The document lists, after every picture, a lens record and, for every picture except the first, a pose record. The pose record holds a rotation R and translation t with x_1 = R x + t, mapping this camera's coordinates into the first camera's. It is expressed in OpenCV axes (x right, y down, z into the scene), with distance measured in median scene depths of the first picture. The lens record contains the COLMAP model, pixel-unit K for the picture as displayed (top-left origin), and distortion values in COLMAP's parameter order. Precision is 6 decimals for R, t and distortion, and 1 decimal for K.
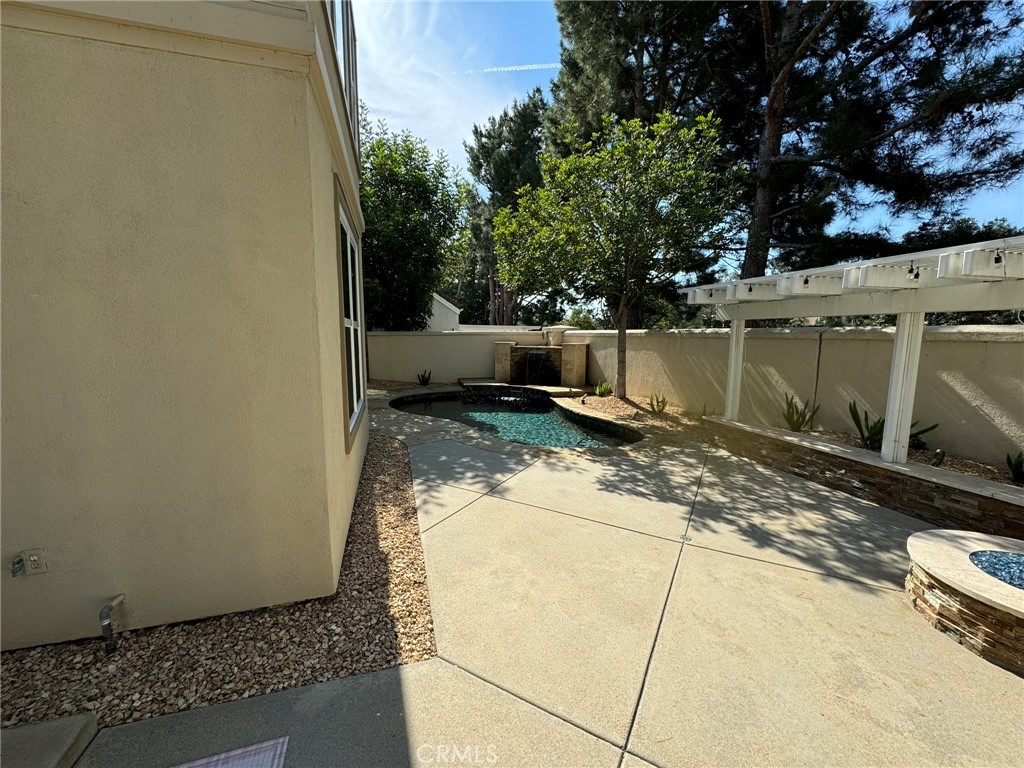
lens RADIAL K [[408.2, 0, 511.7], [0, 408.2, 382.9], [0, 0, 1]] dist [-0.003630, 0.000404]
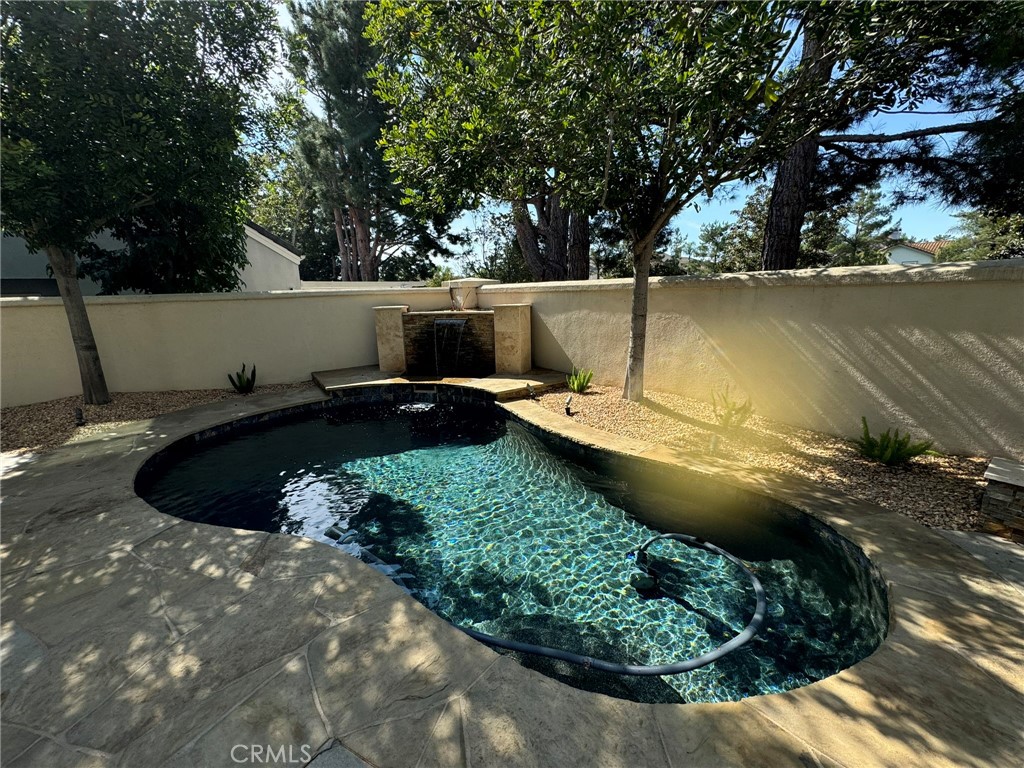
lens RADIAL K [[408.2, 0, 515.6], [0, 408.2, 384.7], [0, 0, 1]] dist [-0.003630, 0.000404]
pose [[0.939362, -0.102099, 0.327377, -0.053742], [0.068383, 0.991248, 0.112923, -0.042596], [-0.336041, -0.083689, 0.938122, 0.377647]]
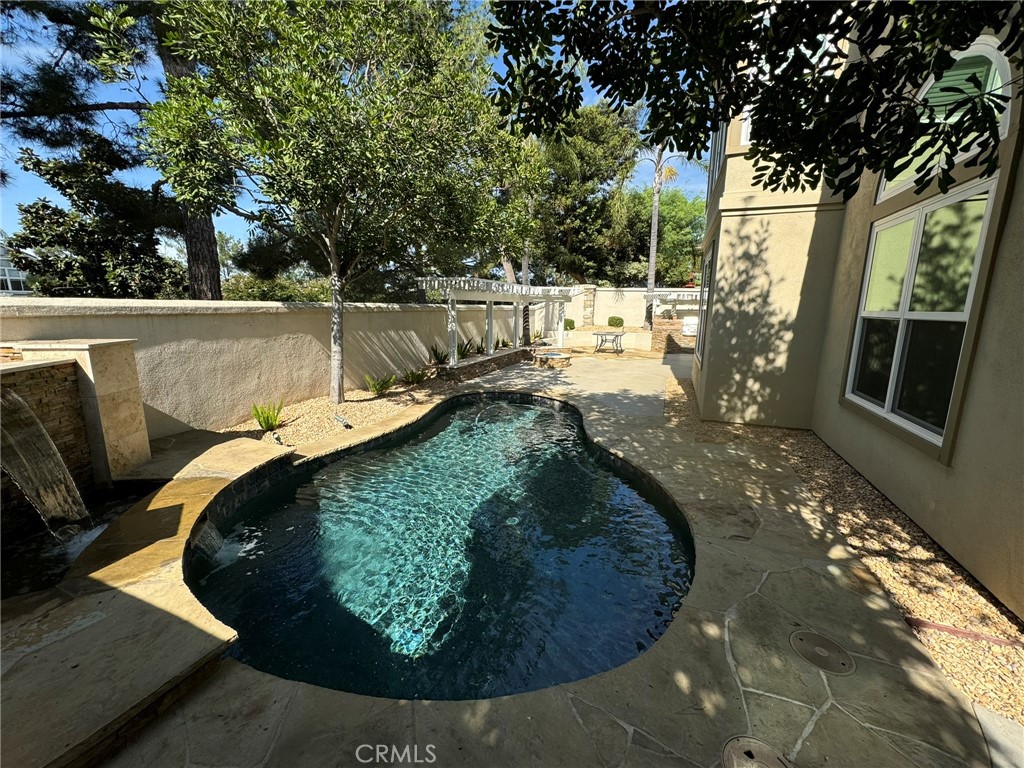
lens RADIAL K [[408.2, 0, 513.2], [0, 408.2, 384.7], [0, 0, 1]] dist [-0.003630, 0.000404]
pose [[-0.792798, -0.124768, 0.596577, -0.272390], [0.061448, 0.957473, 0.281905, -0.122585], [-0.606379, 0.260152, -0.751416, 0.965263]]
